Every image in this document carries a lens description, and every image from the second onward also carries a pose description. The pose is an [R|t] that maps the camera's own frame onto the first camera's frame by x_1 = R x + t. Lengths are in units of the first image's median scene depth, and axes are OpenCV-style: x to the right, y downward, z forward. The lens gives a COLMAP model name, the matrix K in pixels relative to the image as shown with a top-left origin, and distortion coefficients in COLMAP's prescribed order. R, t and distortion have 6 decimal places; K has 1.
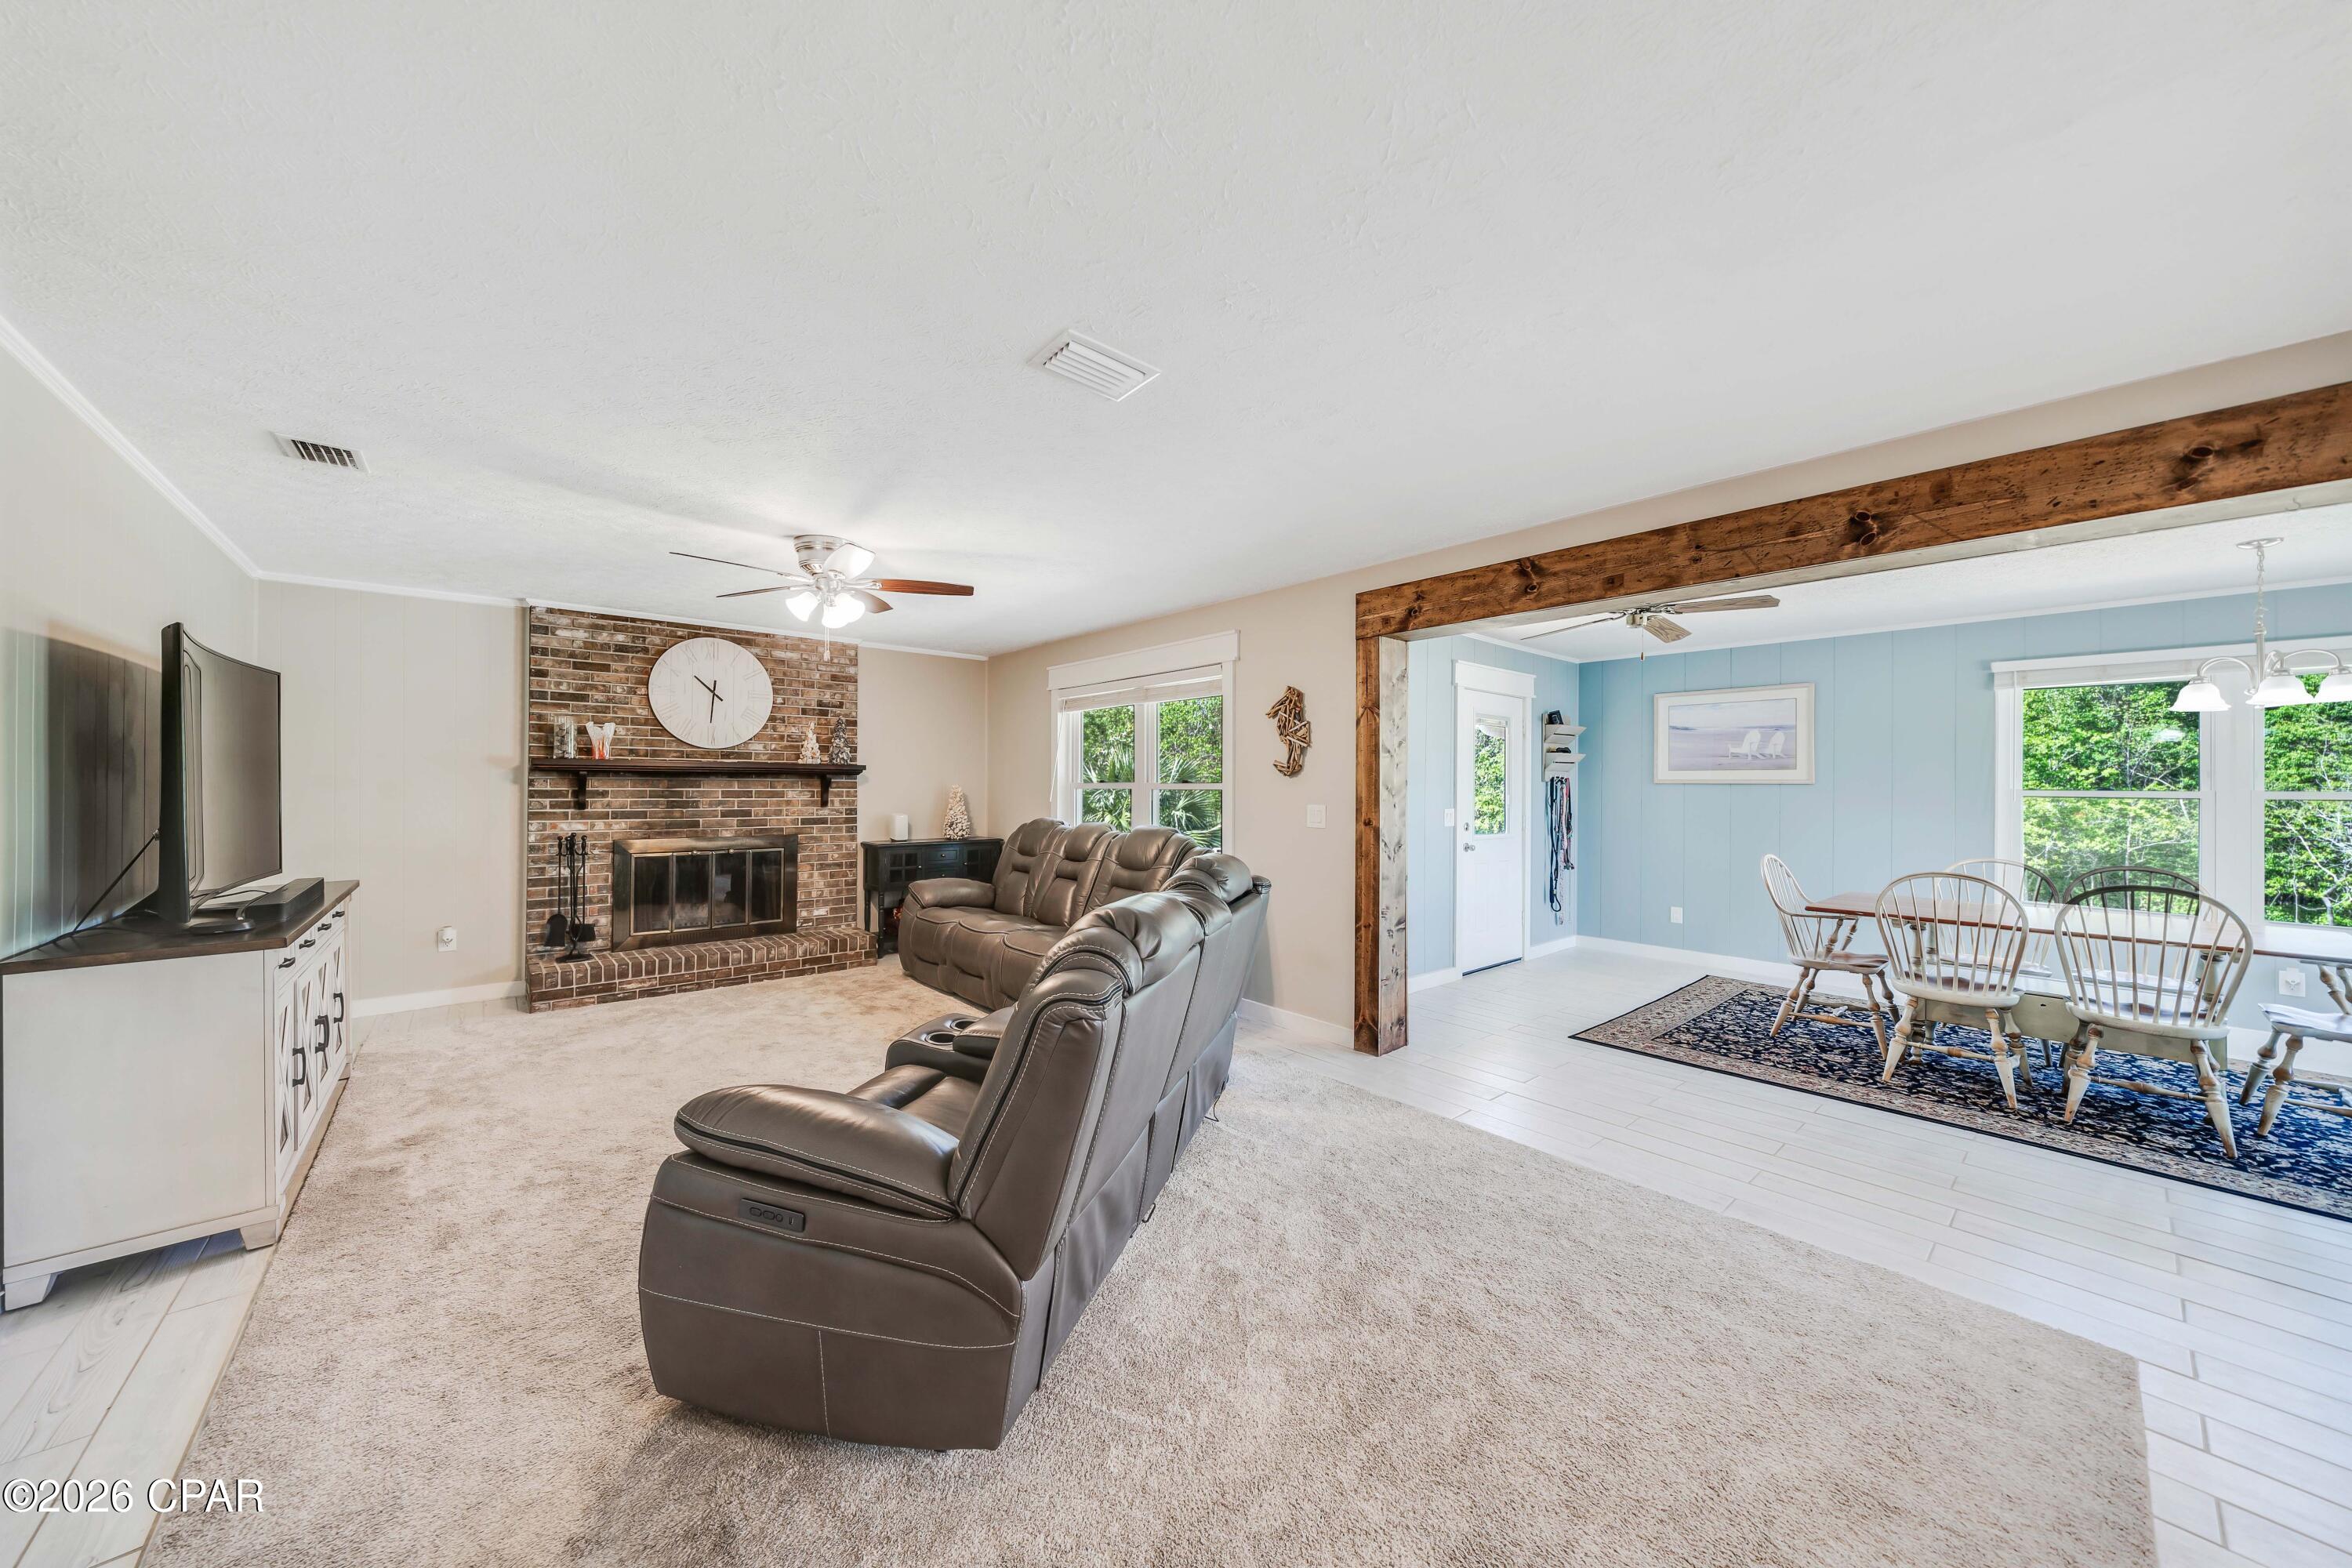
lens RADIAL K [[807.6, 0, 1166.2], [0, 807.6, 780.1], [0, 0, 1]] dist [-0.005322, -0.000023]
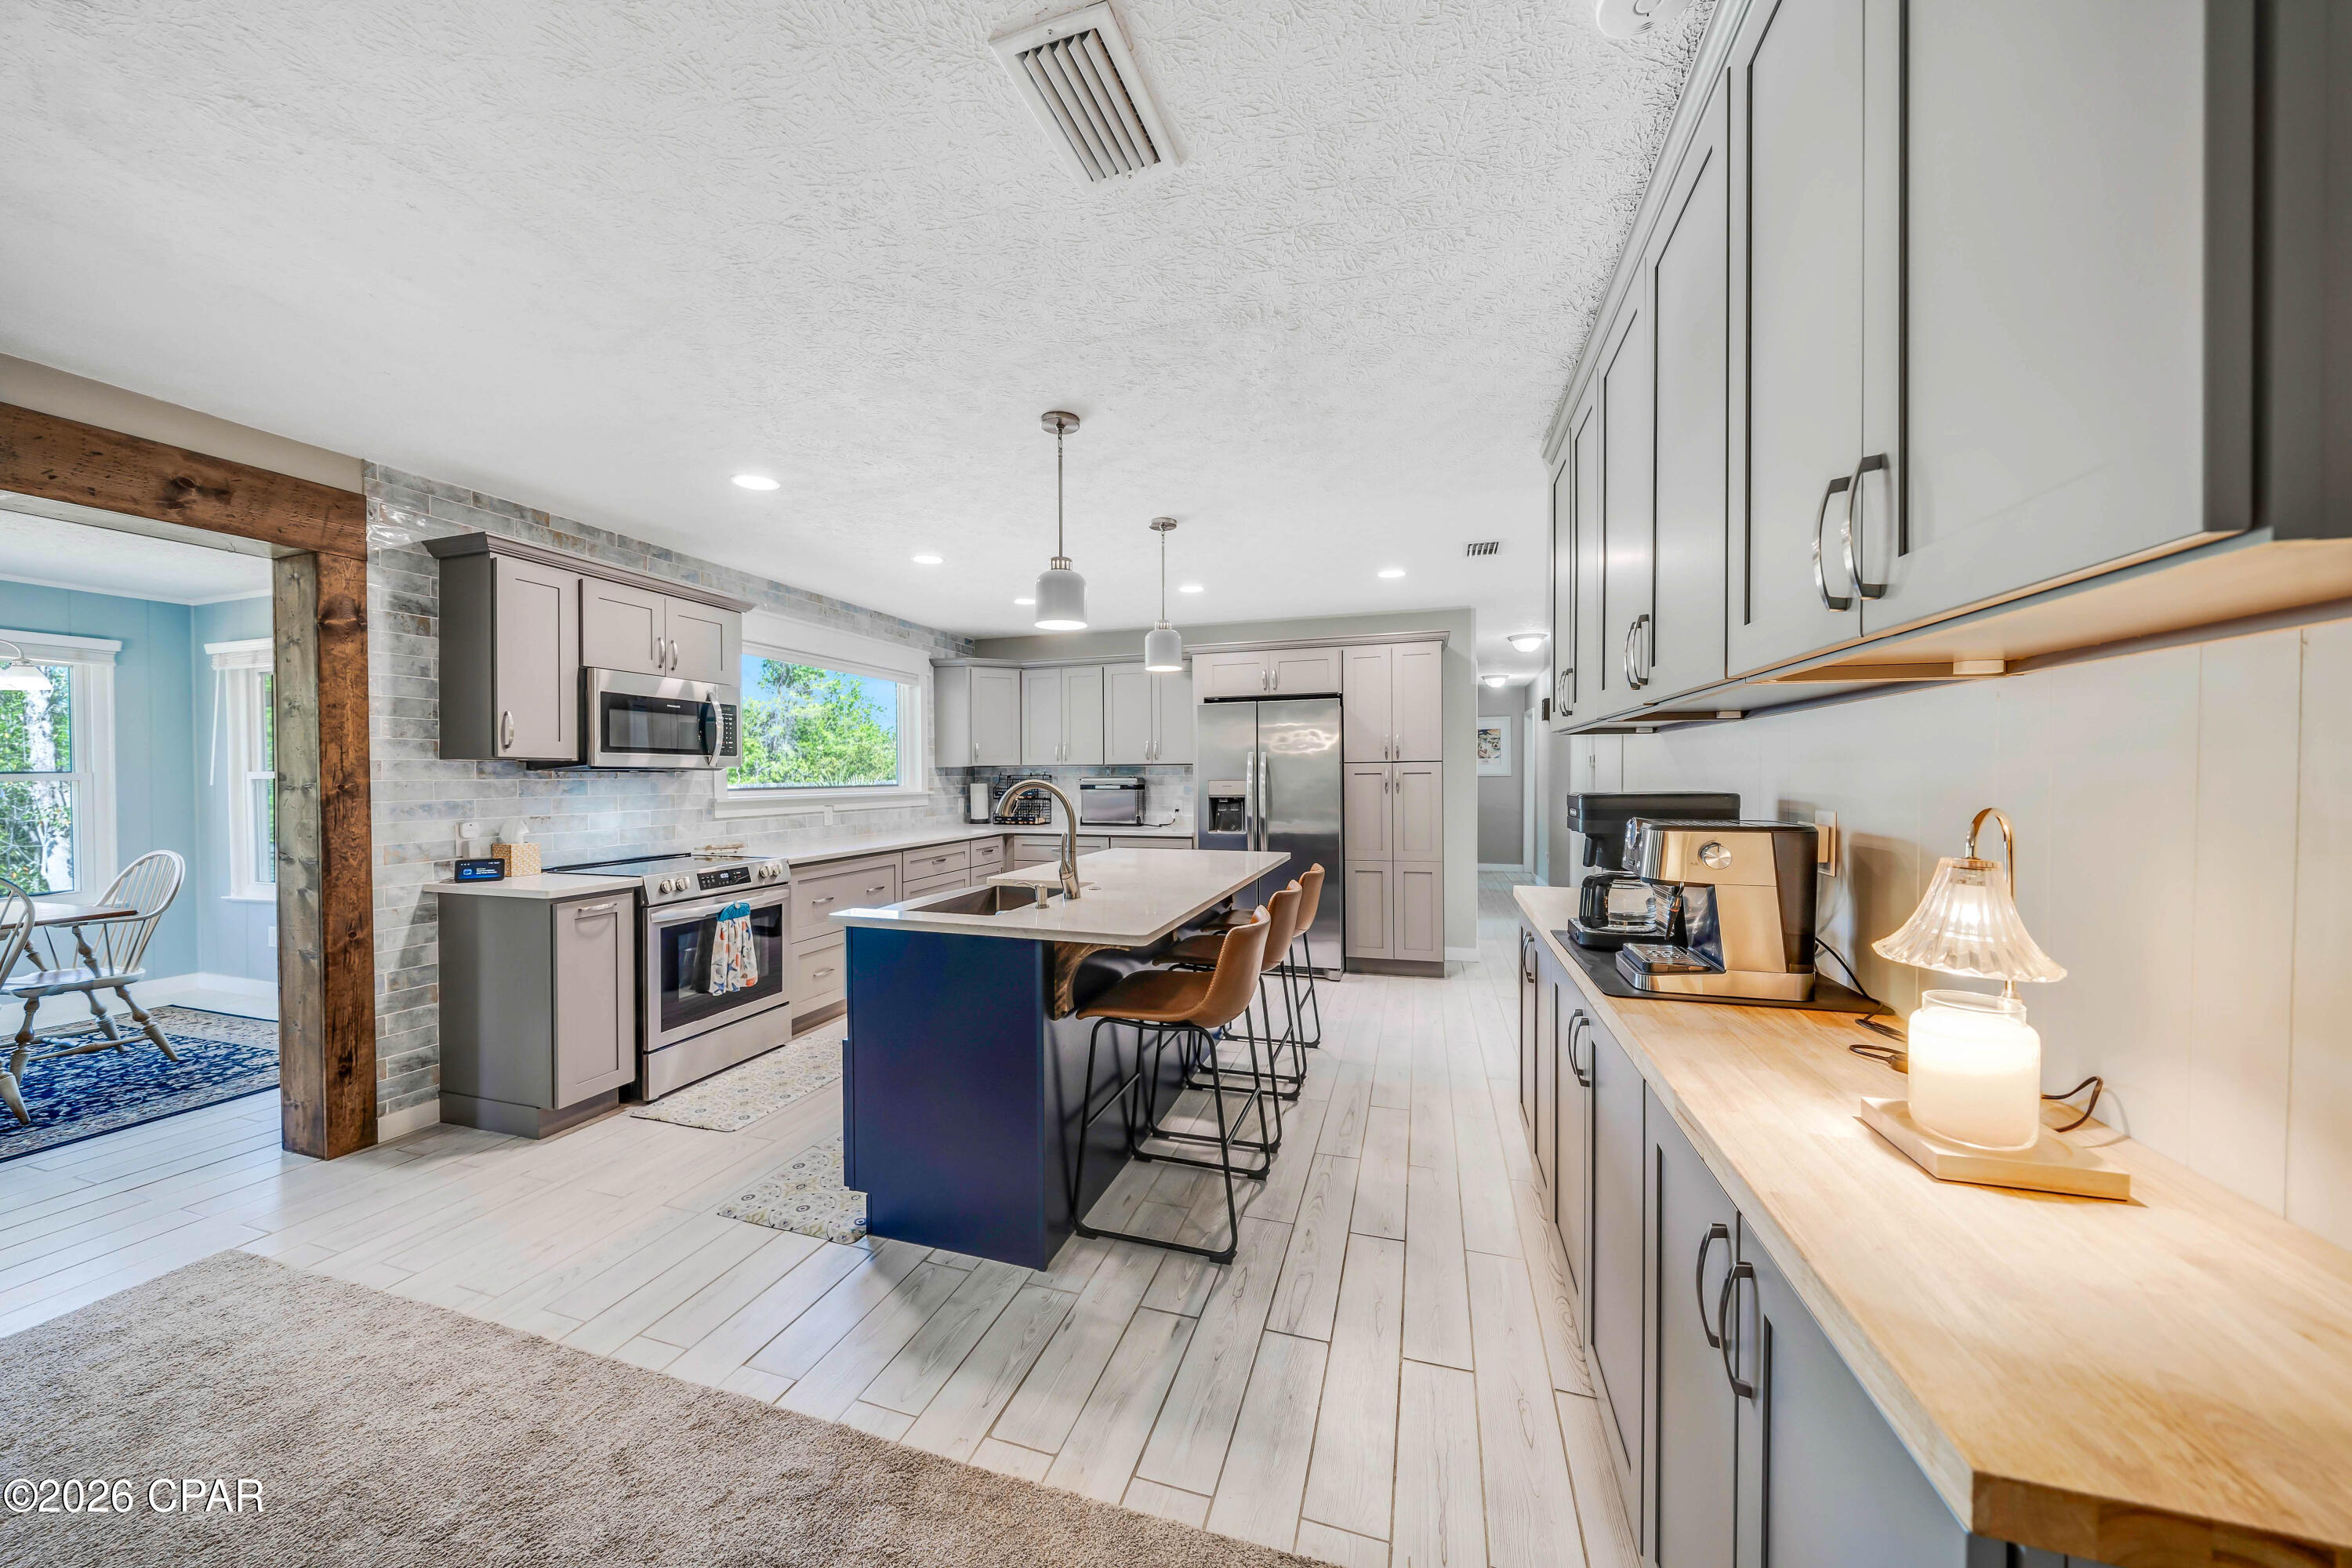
lens RADIAL K [[807.6, 0, 1158.0], [0, 807.6, 780.4], [0, 0, 1]] dist [-0.005322, -0.000023]
pose [[-0.521184, -0.012466, 0.853353, -0.224451], [-0.004653, 0.999920, 0.011765, 0.002390], [-0.853432, 0.002161, -0.521201, 0.198098]]
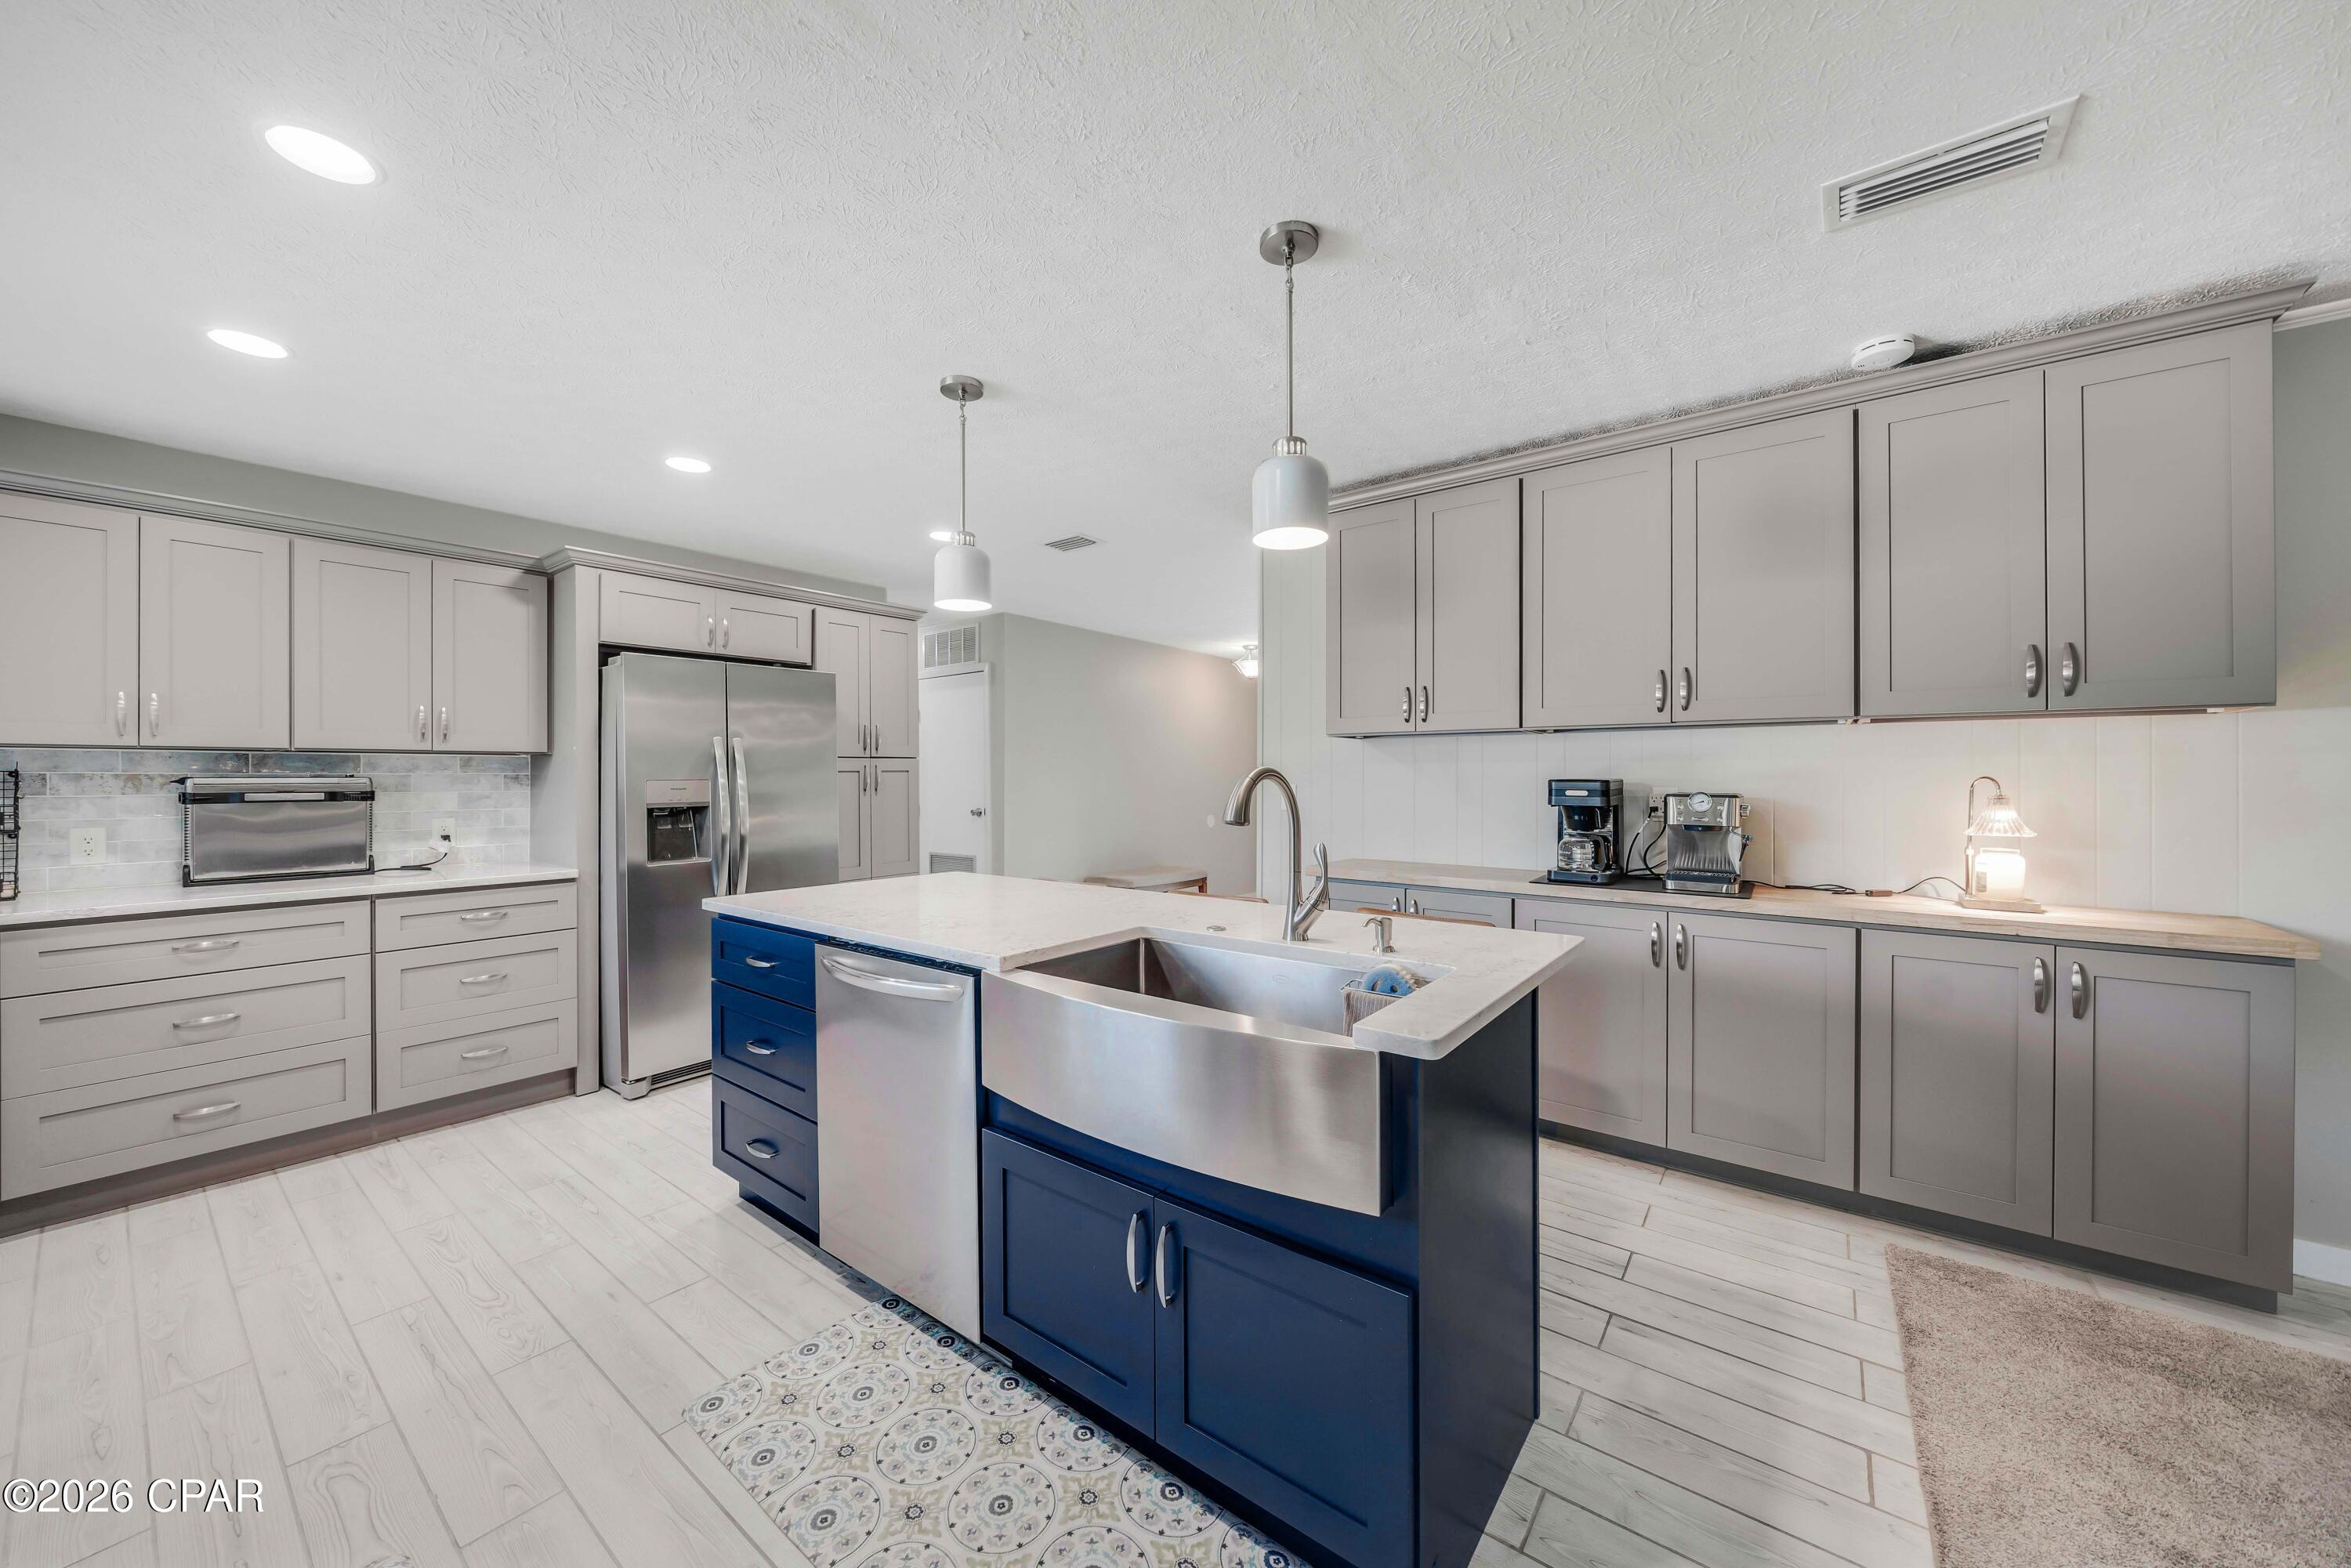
lens RADIAL K [[858.7, 0, 1158.1], [0, 858.7, 779.9], [0, 0, 1]] dist [-0.000642, -0.000230]
pose [[-0.982426, -0.004208, -0.186605, 0.491795], [-0.003739, 0.999989, -0.002865, 0.017281], [0.186615, -0.002117, -0.982431, 0.363206]]
